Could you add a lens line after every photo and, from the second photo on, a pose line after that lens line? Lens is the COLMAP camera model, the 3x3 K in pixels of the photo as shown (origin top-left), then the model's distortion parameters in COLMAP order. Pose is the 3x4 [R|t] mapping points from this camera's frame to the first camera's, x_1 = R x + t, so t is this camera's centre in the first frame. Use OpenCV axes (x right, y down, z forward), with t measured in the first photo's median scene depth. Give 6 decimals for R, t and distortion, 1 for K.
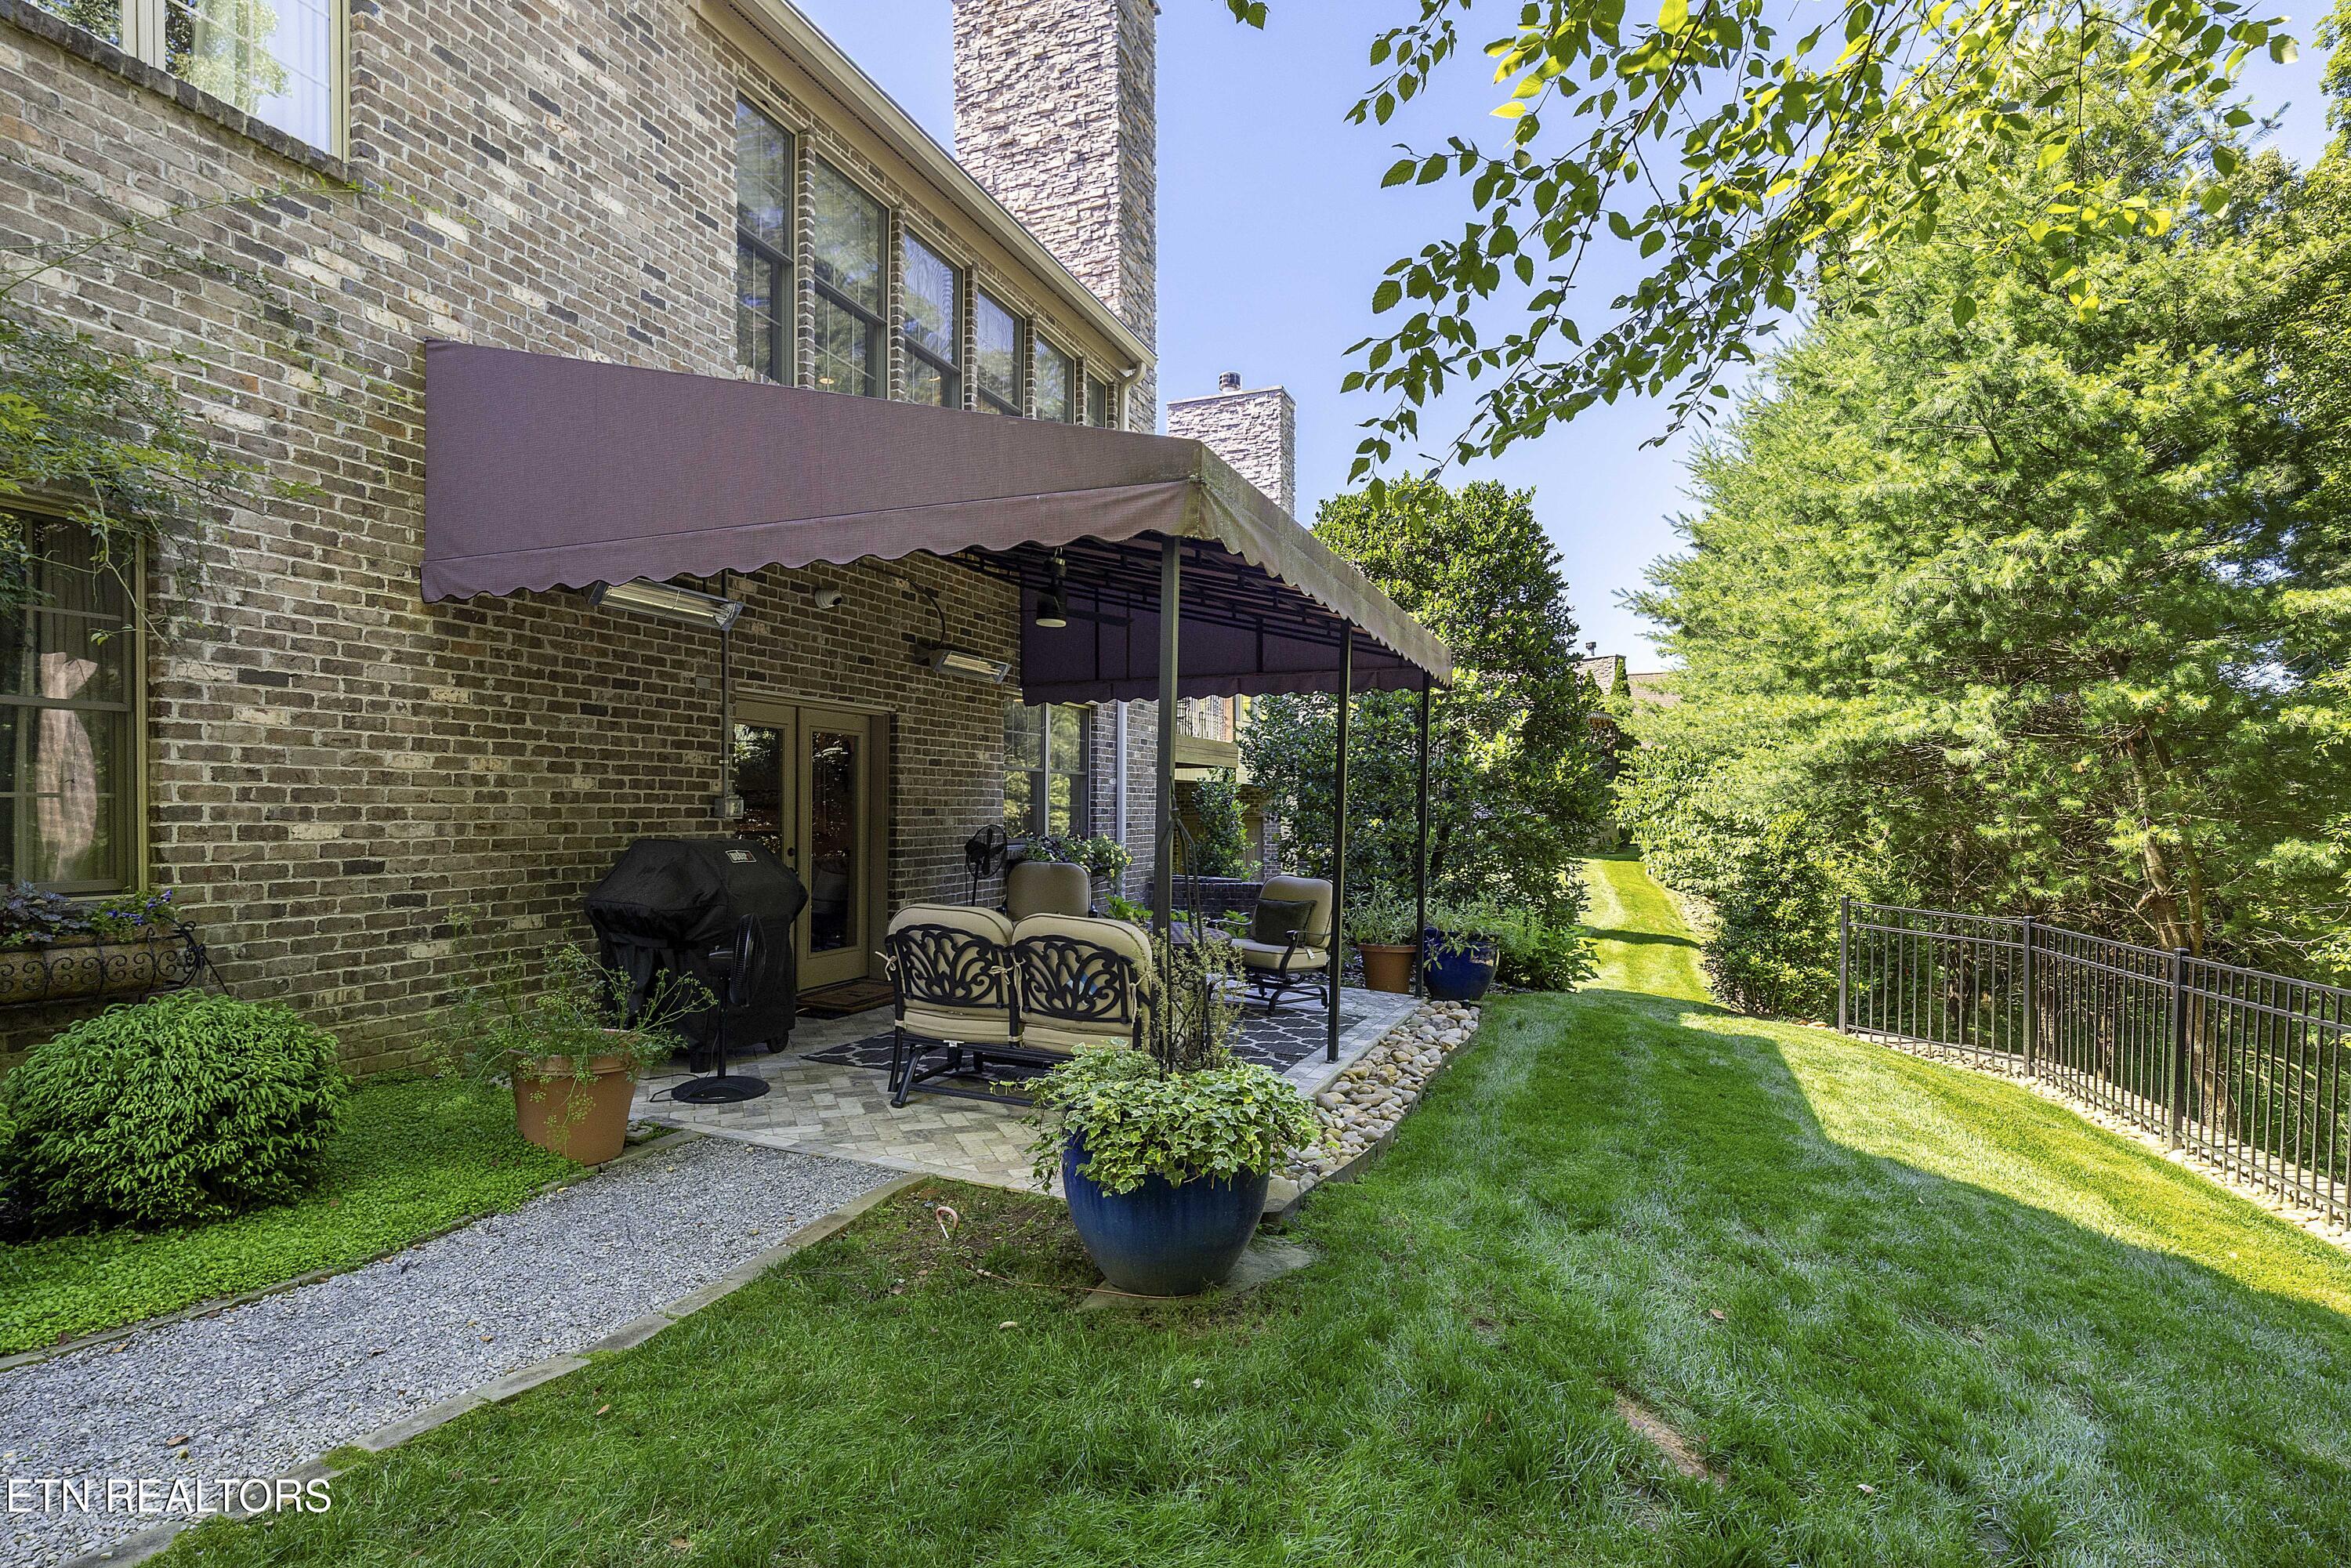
lens RADIAL K [[1139.7, 0, 1176.3], [0, 1139.7, 783.0], [0, 0, 1]] dist [-0.001442, -0.000063]
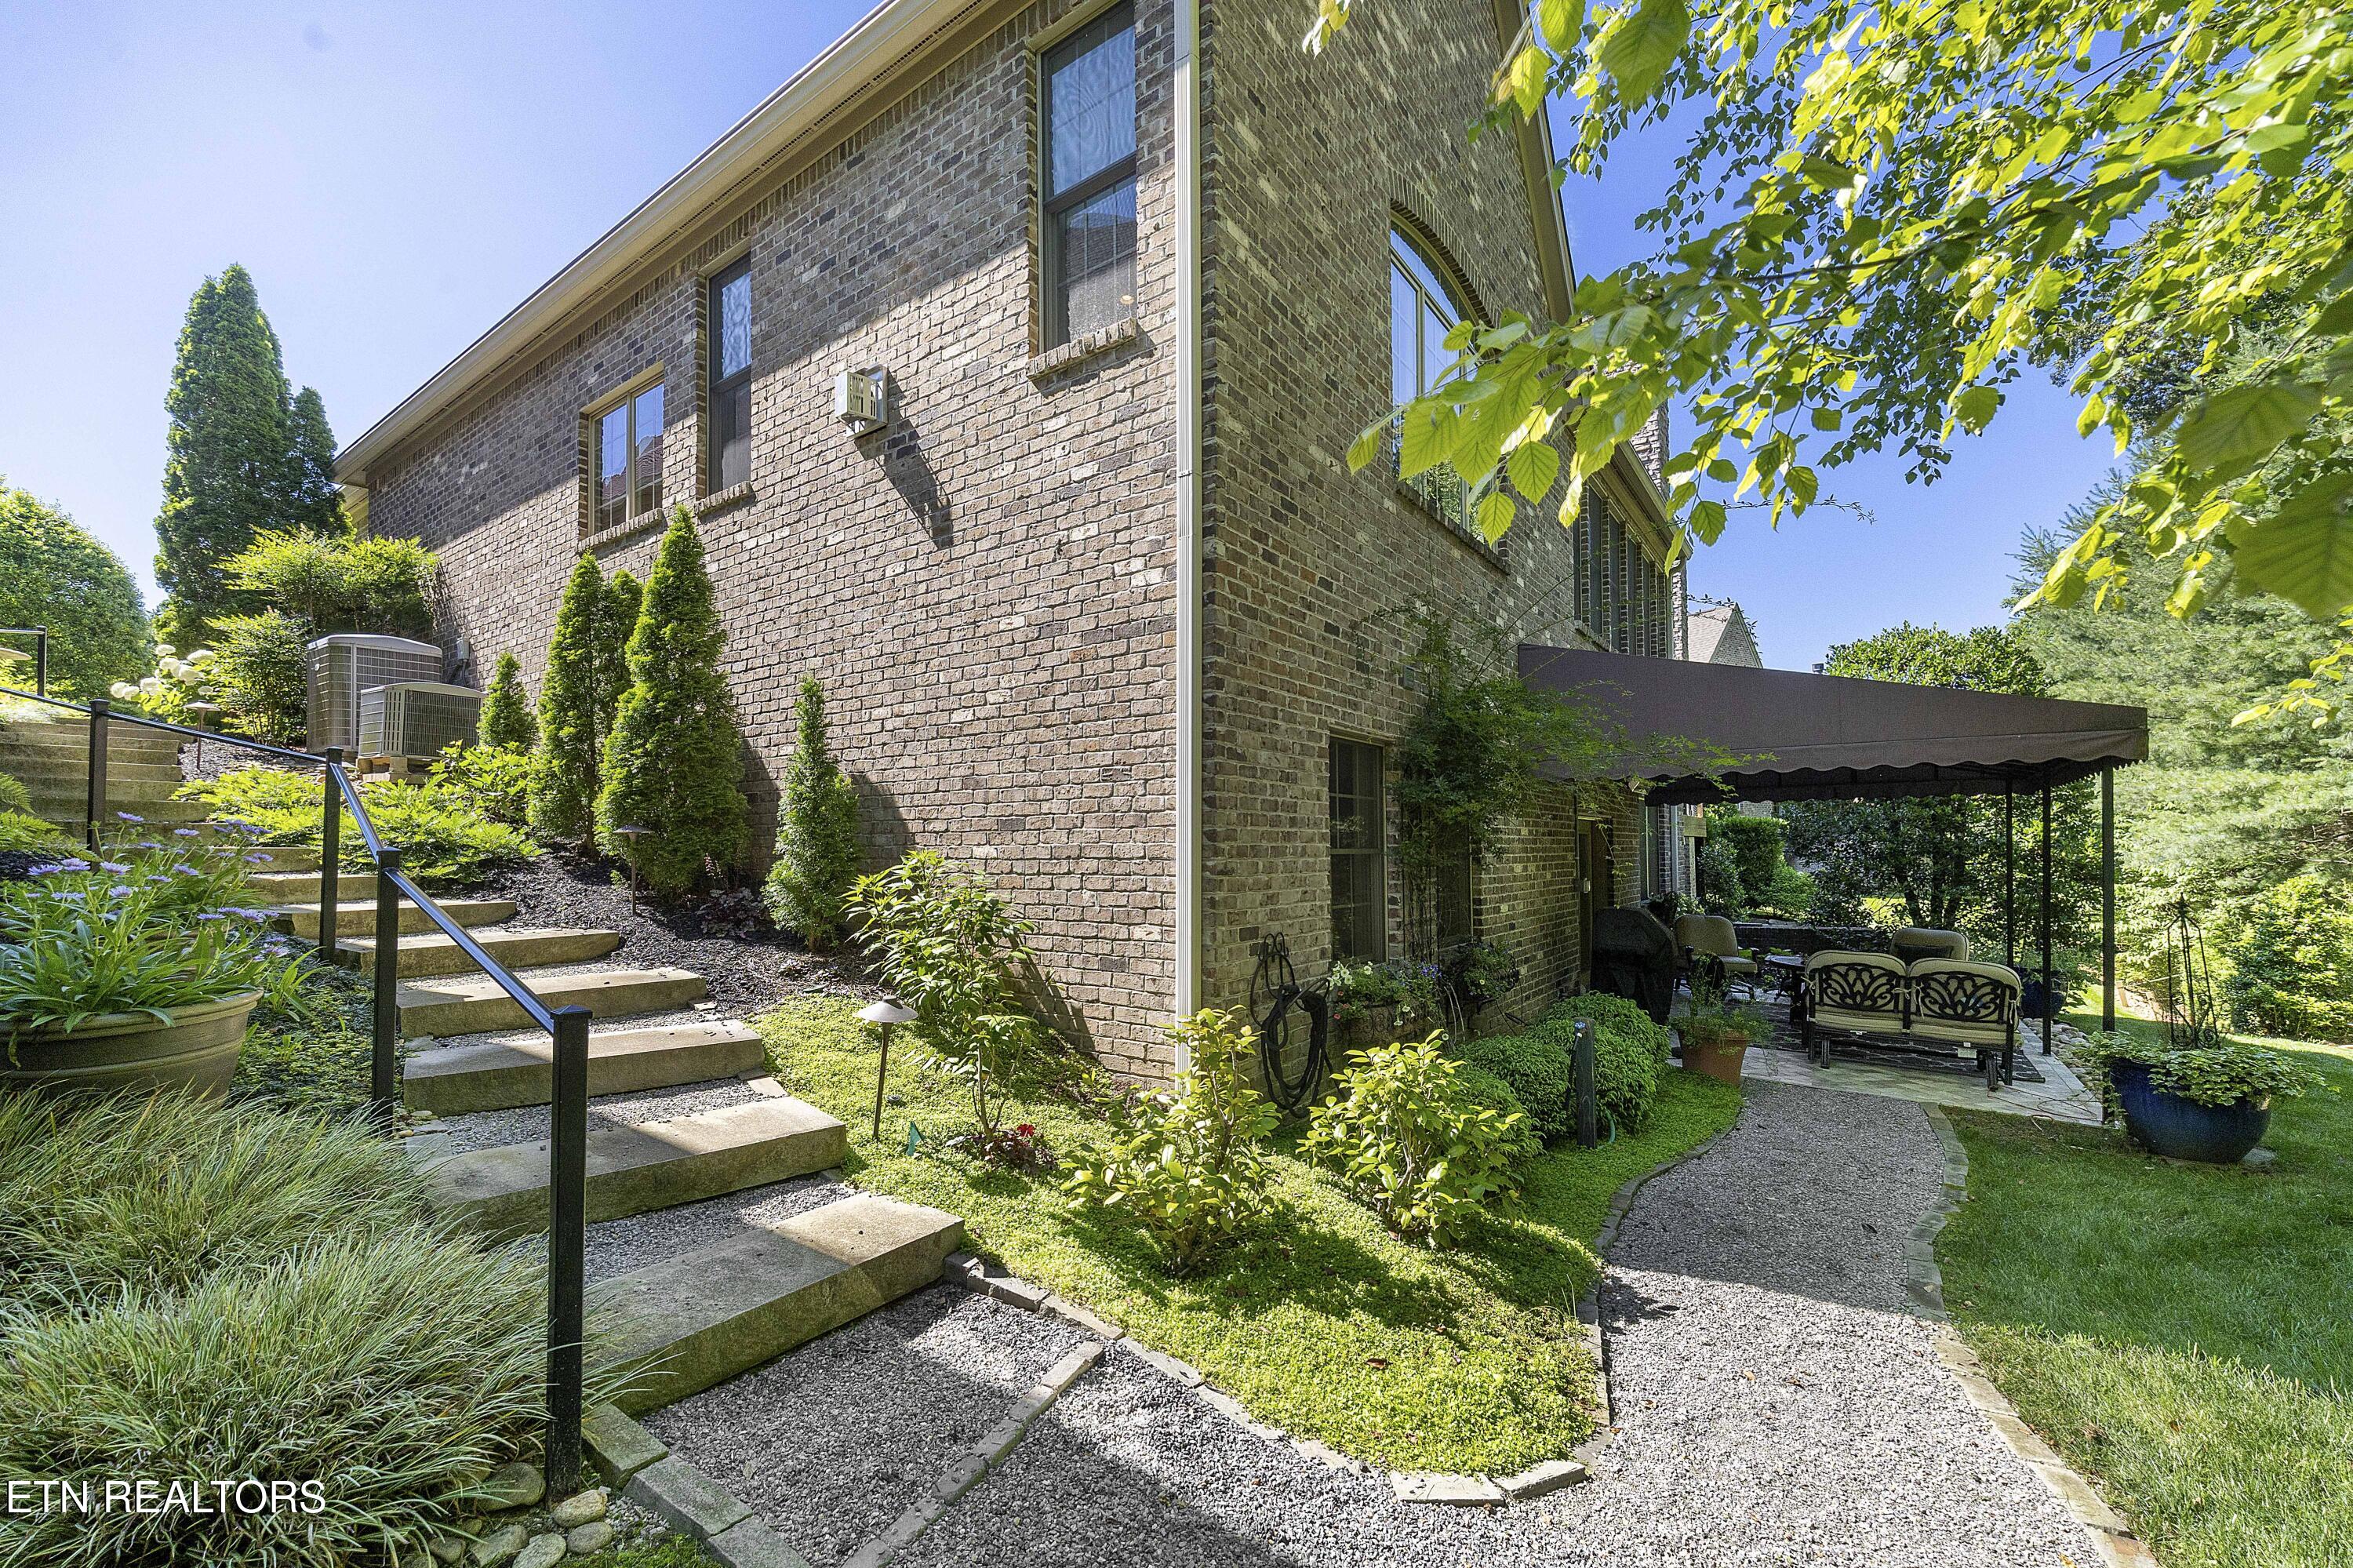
lens RADIAL K [[943.1, 0, 1173.3], [0, 943.1, 803.2], [0, 0, 1]] dist [0.000547, -0.000044]
pose [[0.970973, -0.022738, -0.238105, -0.849192], [0.016028, 0.999419, -0.030078, -0.090764], [0.238651, 0.025389, 0.970774, -0.634369]]
